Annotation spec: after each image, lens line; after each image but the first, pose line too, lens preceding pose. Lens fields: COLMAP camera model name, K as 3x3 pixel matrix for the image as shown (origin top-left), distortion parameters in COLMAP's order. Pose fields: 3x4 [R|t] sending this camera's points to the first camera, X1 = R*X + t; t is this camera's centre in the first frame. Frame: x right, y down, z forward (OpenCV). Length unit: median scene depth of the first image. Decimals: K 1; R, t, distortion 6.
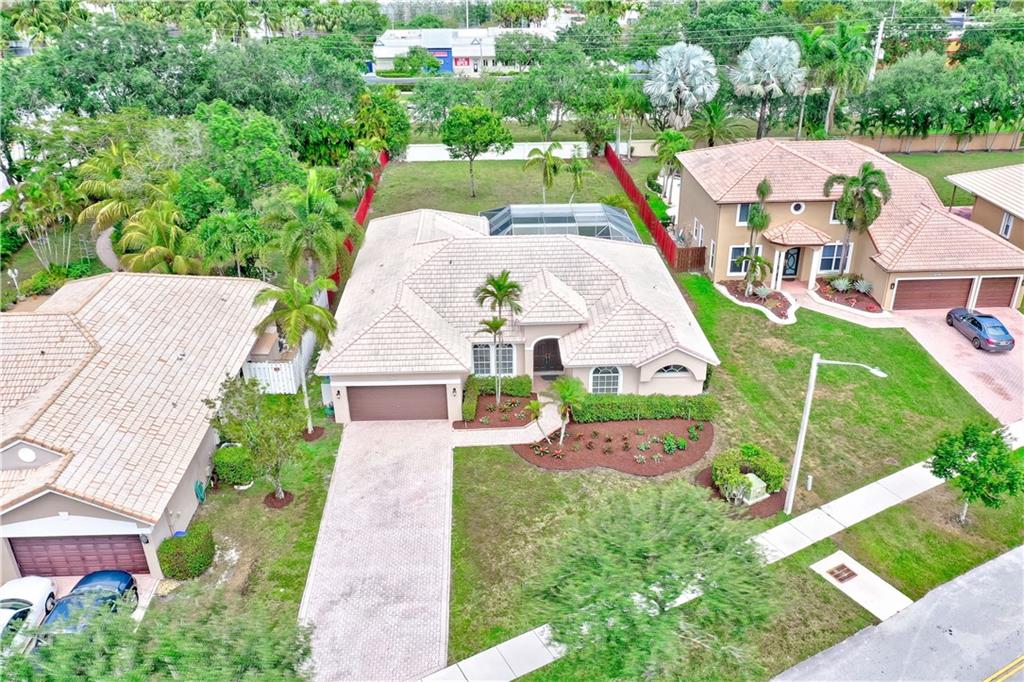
lens RADIAL K [[831.1, 0, 512.0], [0, 831.1, 341.0], [0, 0, 1]] dist [0.002012, -0.002011]
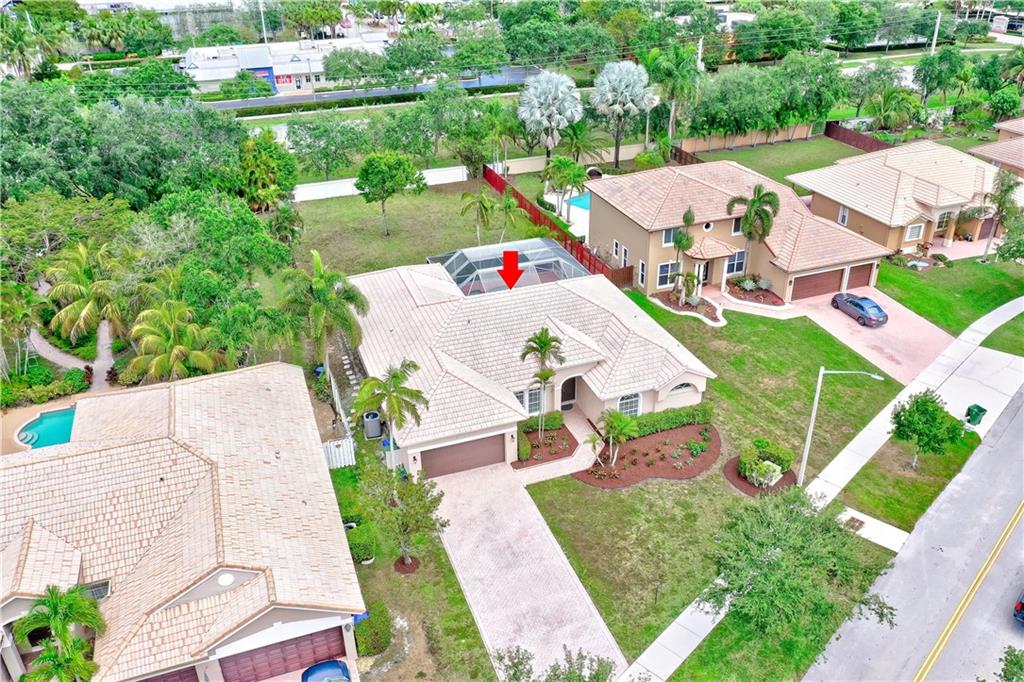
lens RADIAL K [[840.3, 0, 536.2], [0, 840.3, 342.1], [0, 0, 1]] dist [0.000934, 0.011194]
pose [[0.946631, -0.153141, 0.283616, -0.274719], [0.144175, 0.988166, 0.052354, -0.099572], [-0.288278, -0.008670, 0.957508, -0.096675]]
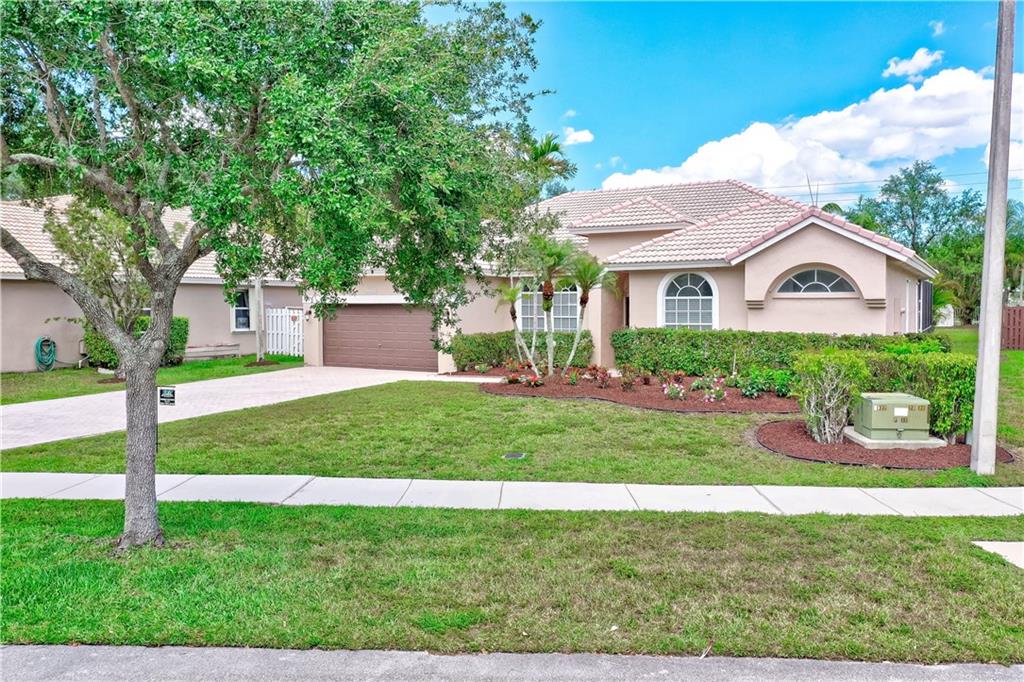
lens RADIAL K [[831.1, 0, 512.0], [0, 831.1, 341.0], [0, 0, 1]] dist [0.002012, -0.002011]
pose [[0.850682, 0.032648, -0.524666, 0.235851], [-0.242039, 0.910308, -0.335792, 0.216655], [0.466645, 0.412641, 0.782285, 0.433941]]
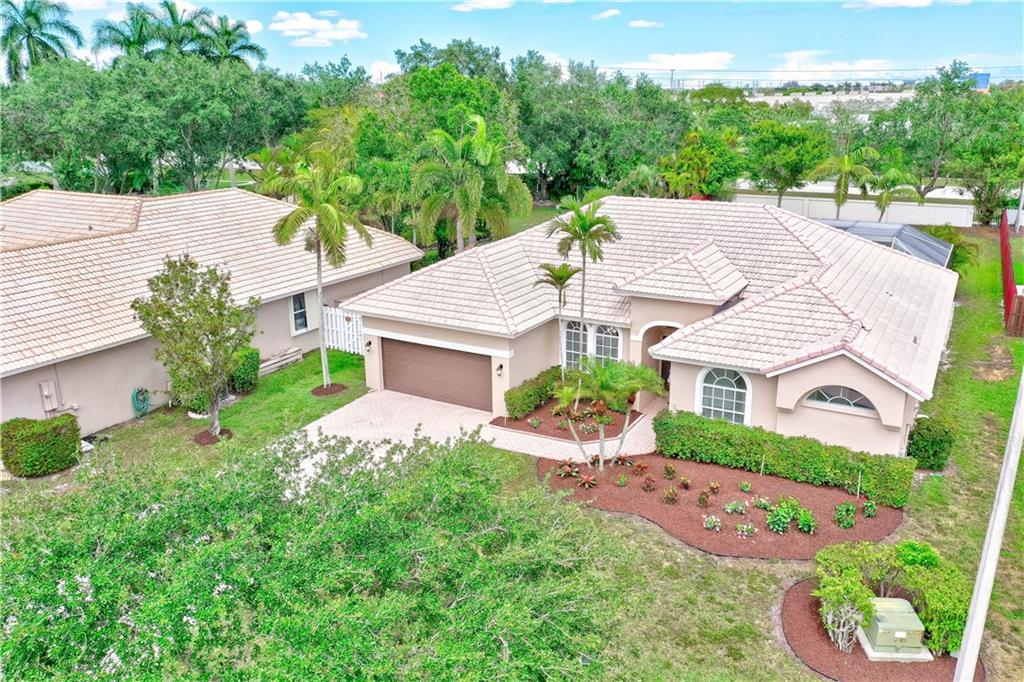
lens RADIAL K [[831.1, 0, 512.0], [0, 831.1, 341.0], [0, 0, 1]] dist [0.002012, -0.002011]
pose [[0.846312, 0.155242, -0.509564, 0.223586], [-0.241616, 0.964402, -0.107476, 0.086901], [0.474739, 0.214077, 0.853694, 0.333168]]
